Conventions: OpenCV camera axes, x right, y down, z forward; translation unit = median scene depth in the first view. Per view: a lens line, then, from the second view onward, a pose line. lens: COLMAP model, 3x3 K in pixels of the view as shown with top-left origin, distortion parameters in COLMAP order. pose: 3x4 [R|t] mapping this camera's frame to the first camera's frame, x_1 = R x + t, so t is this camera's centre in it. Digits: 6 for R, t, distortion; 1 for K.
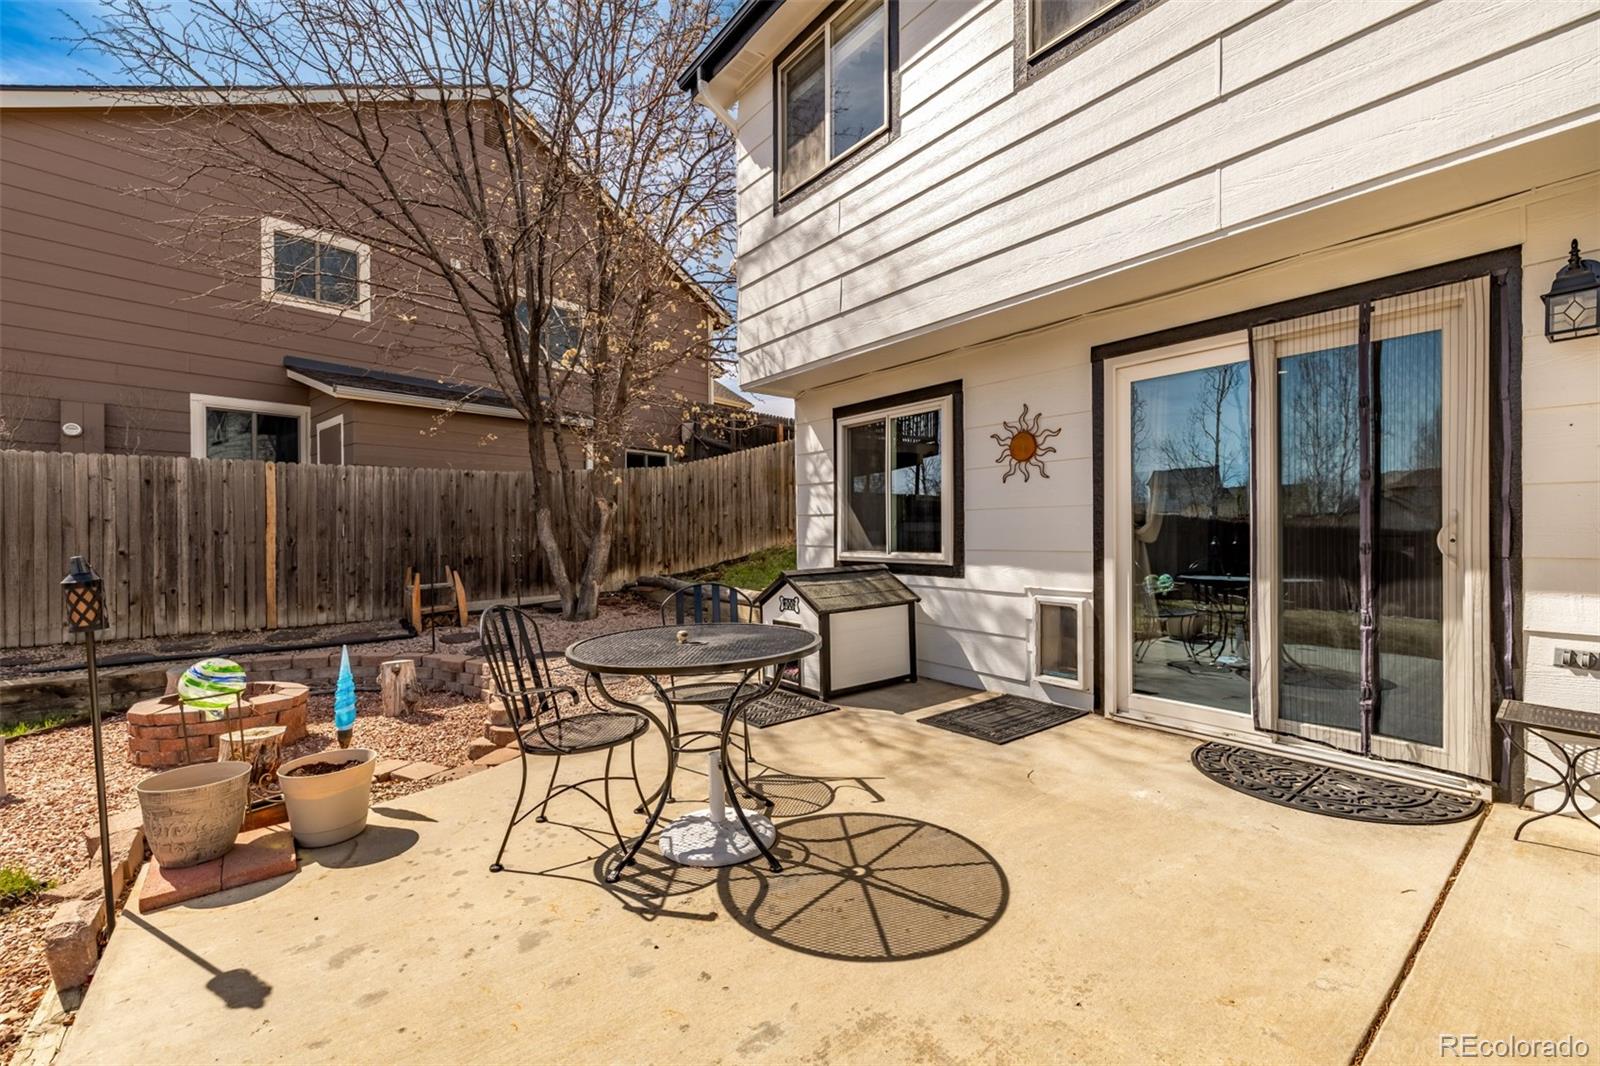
lens RADIAL K [[674.5, 0, 802.8], [0, 674.5, 530.7], [0, 0, 1]] dist [0.001131, -0.000188]
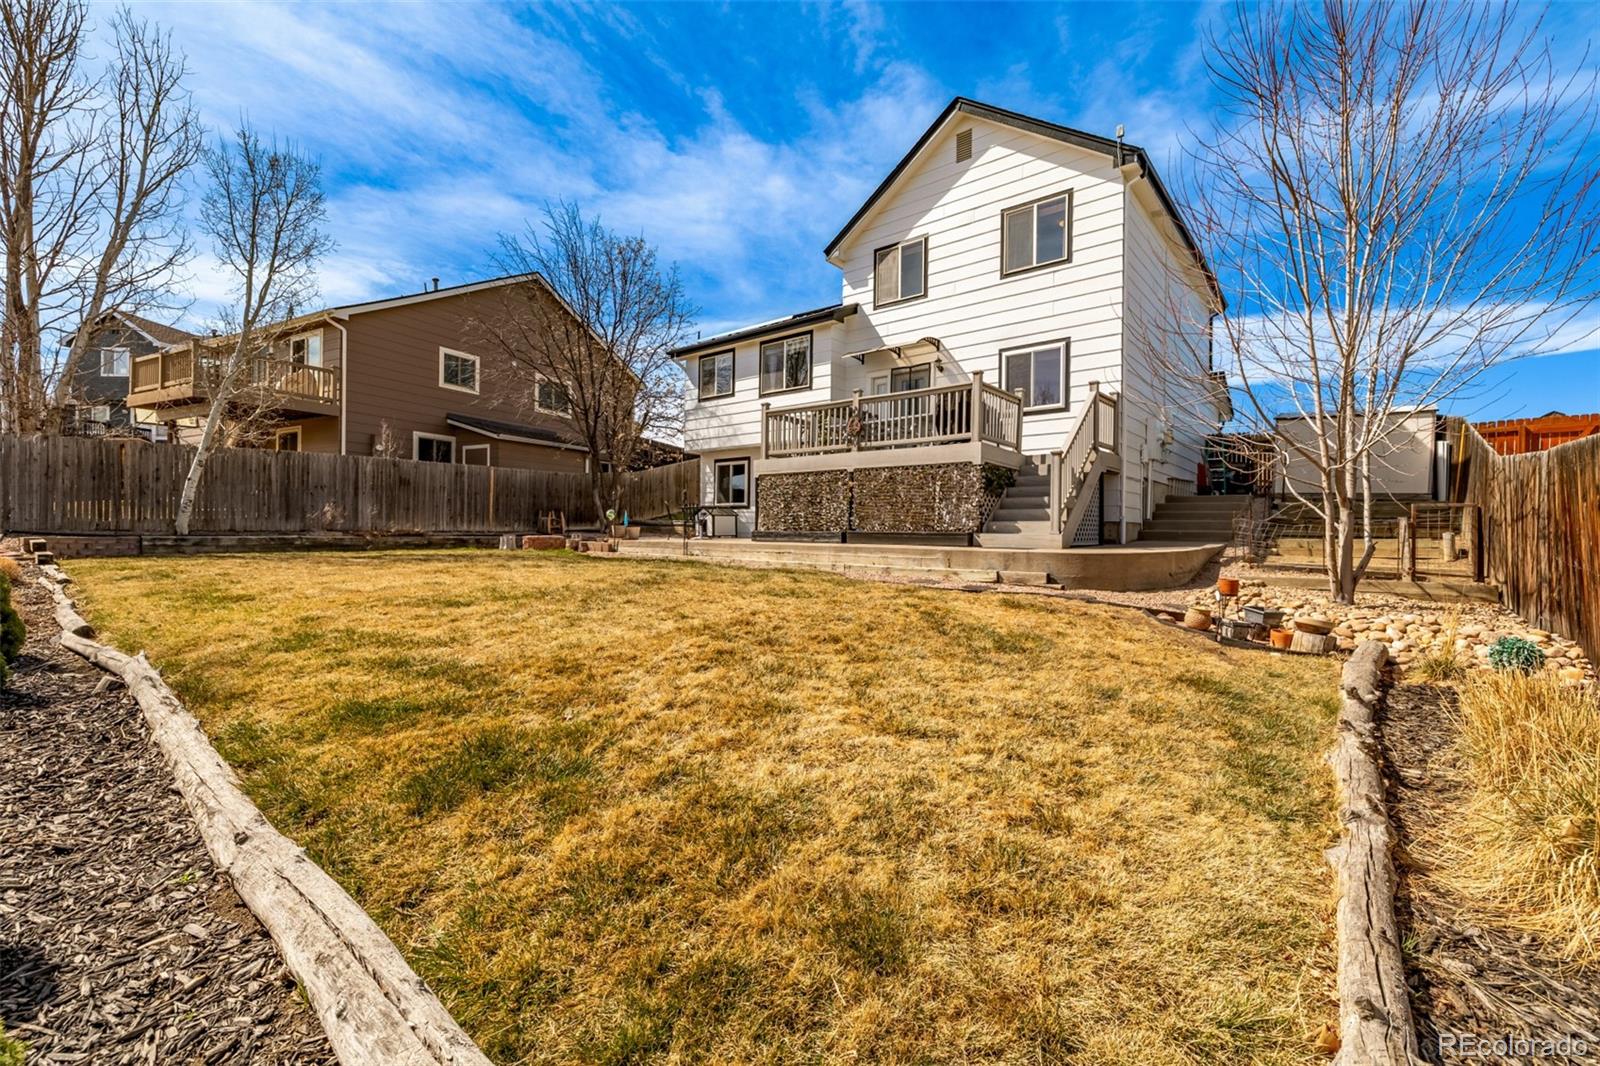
lens RADIAL K [[674.5, 0, 786.5], [0, 674.5, 525.1], [0, 0, 1]] dist [0.001131, -0.000188]
pose [[0.978631, 0.021874, 0.204457, -0.294241], [-0.020382, 0.999748, -0.009400, 0.171099], [-0.204611, 0.005032, 0.978830, -2.428725]]
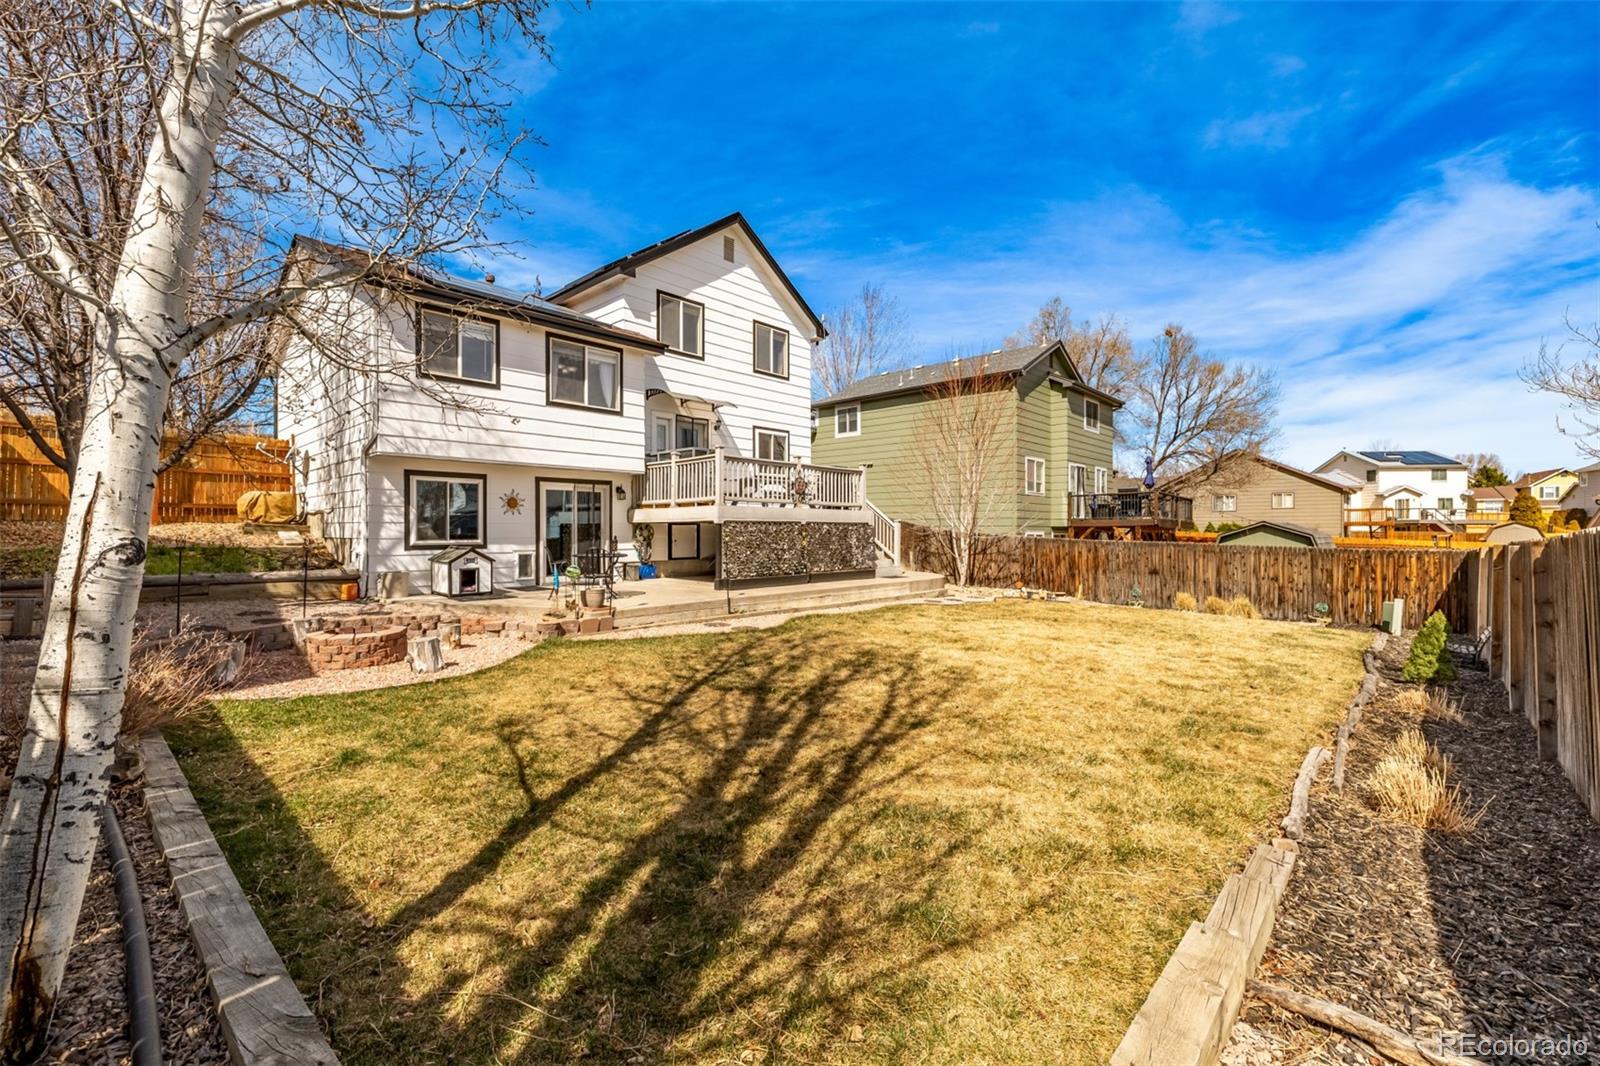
lens RADIAL K [[674.5, 0, 802.1], [0, 674.5, 530.2], [0, 0, 1]] dist [0.001131, -0.000188]
pose [[-0.169840, 0.010809, 0.985412, -2.317537], [0.002766, 0.999941, -0.010492, 0.024242], [-0.985468, 0.000944, -0.169860, 0.198202]]
